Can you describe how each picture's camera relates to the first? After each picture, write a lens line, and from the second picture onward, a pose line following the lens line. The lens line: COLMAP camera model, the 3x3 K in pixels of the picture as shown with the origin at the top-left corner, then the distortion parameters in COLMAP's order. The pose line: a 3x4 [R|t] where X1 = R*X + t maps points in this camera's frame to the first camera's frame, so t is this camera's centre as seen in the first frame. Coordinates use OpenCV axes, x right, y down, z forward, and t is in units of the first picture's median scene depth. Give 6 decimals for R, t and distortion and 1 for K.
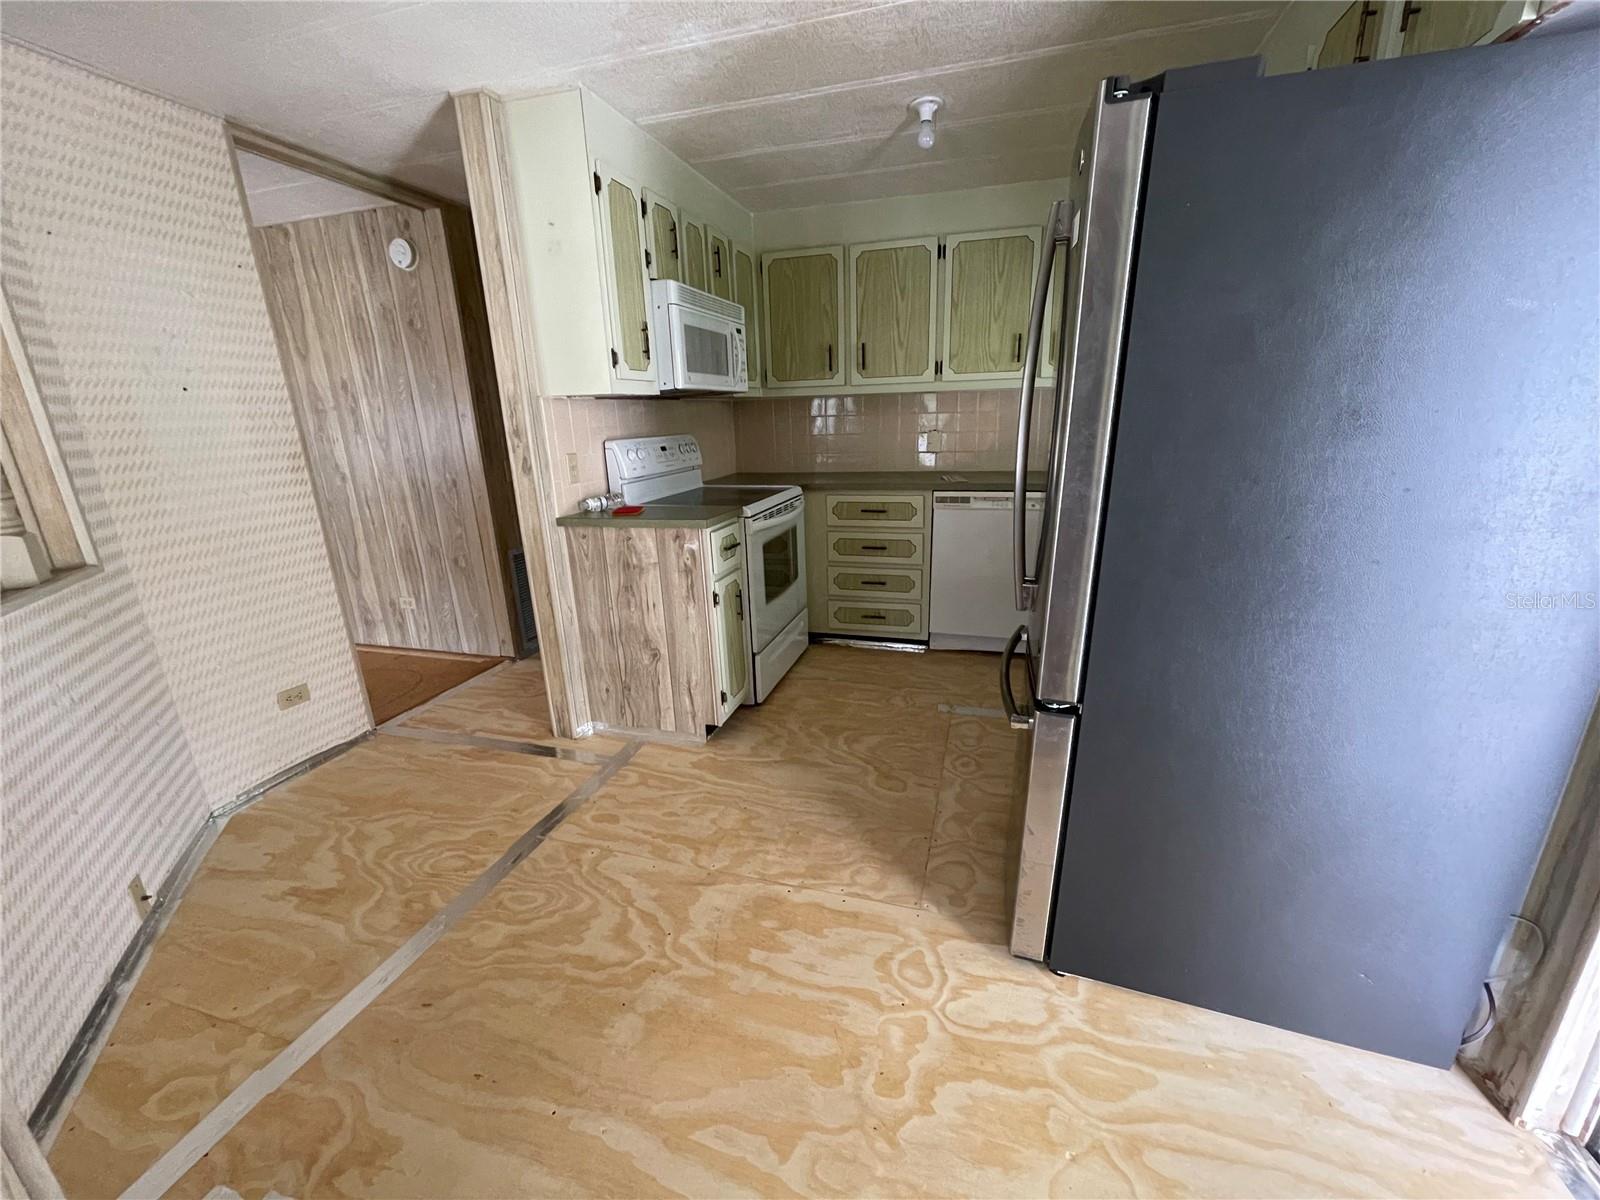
lens RADIAL K [[643.3, 0, 800.0], [0, 643.3, 607.9], [0, 0, 1]] dist [0.000008, -0.000040]
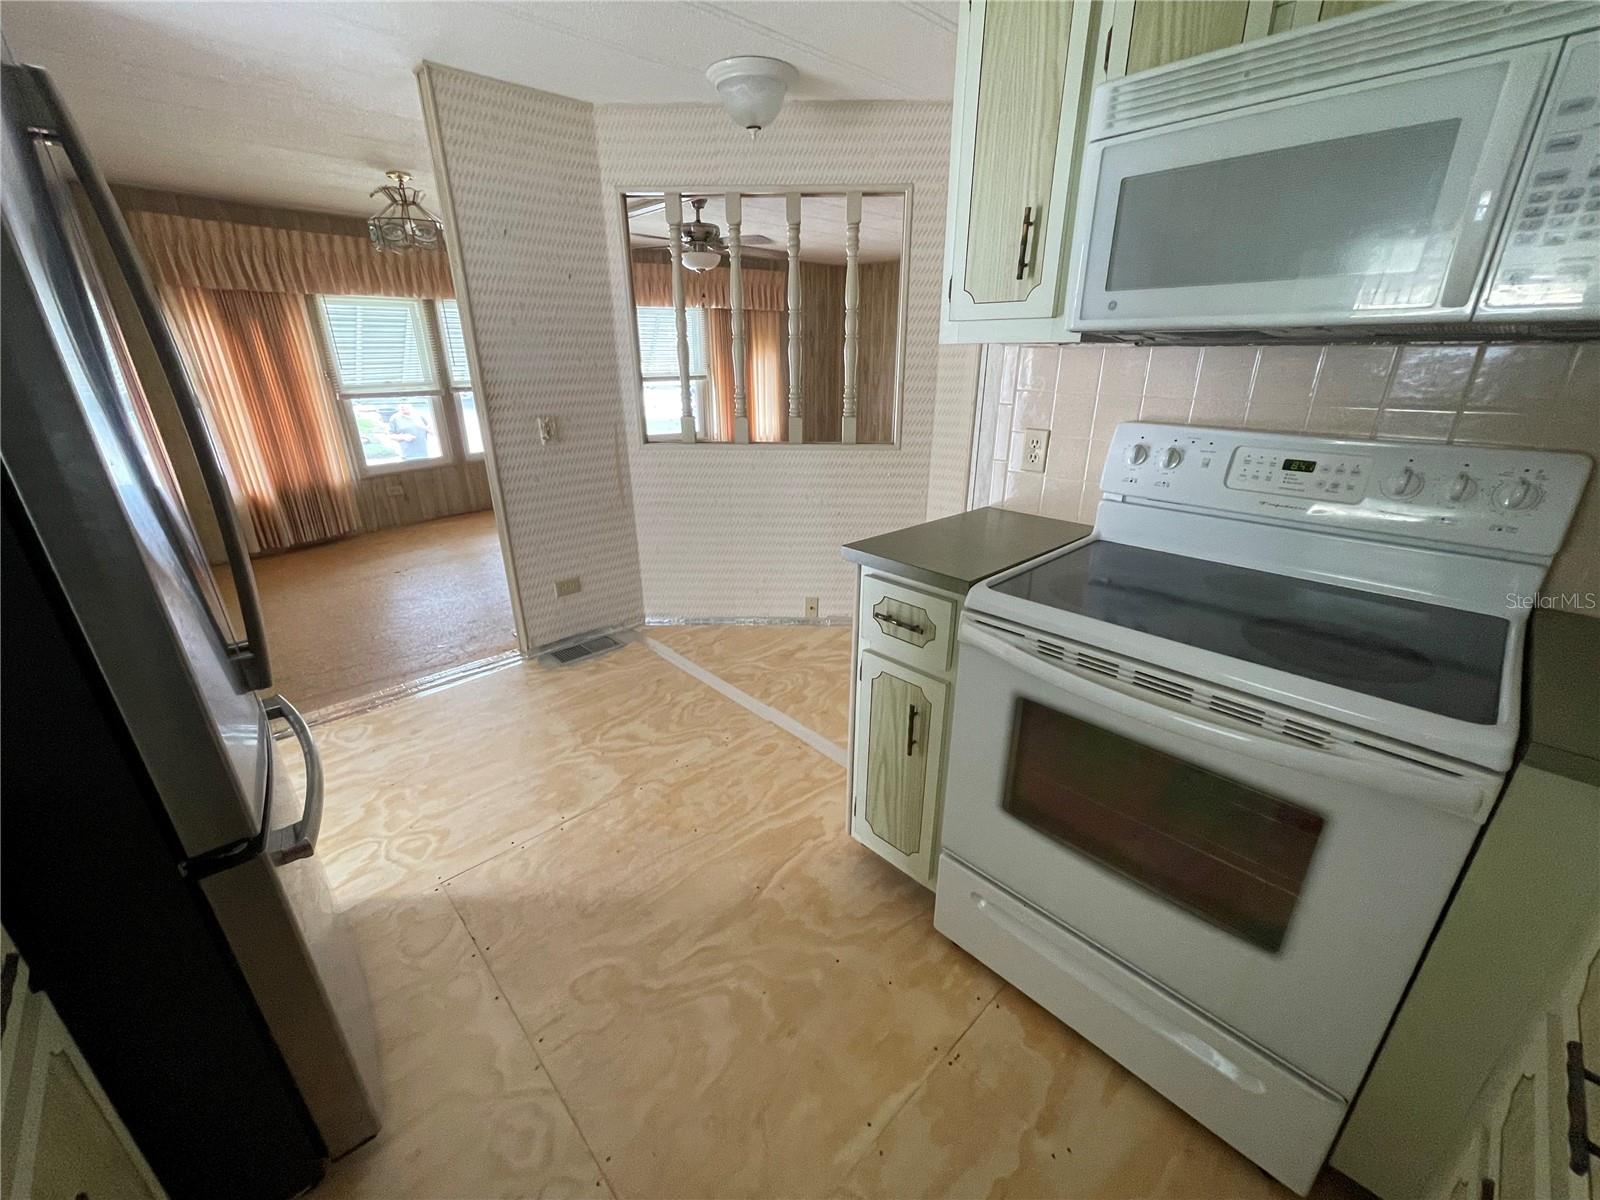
lens RADIAL K [[643.3, 0, 797.8], [0, 643.3, 599.2], [0, 0, 1]] dist [0.000008, -0.000040]
pose [[-0.500247, 0.341828, -0.795554, 0.522148], [-0.229860, 0.833389, 0.502621, -0.514325], [0.834816, 0.434301, -0.338328, 1.508479]]
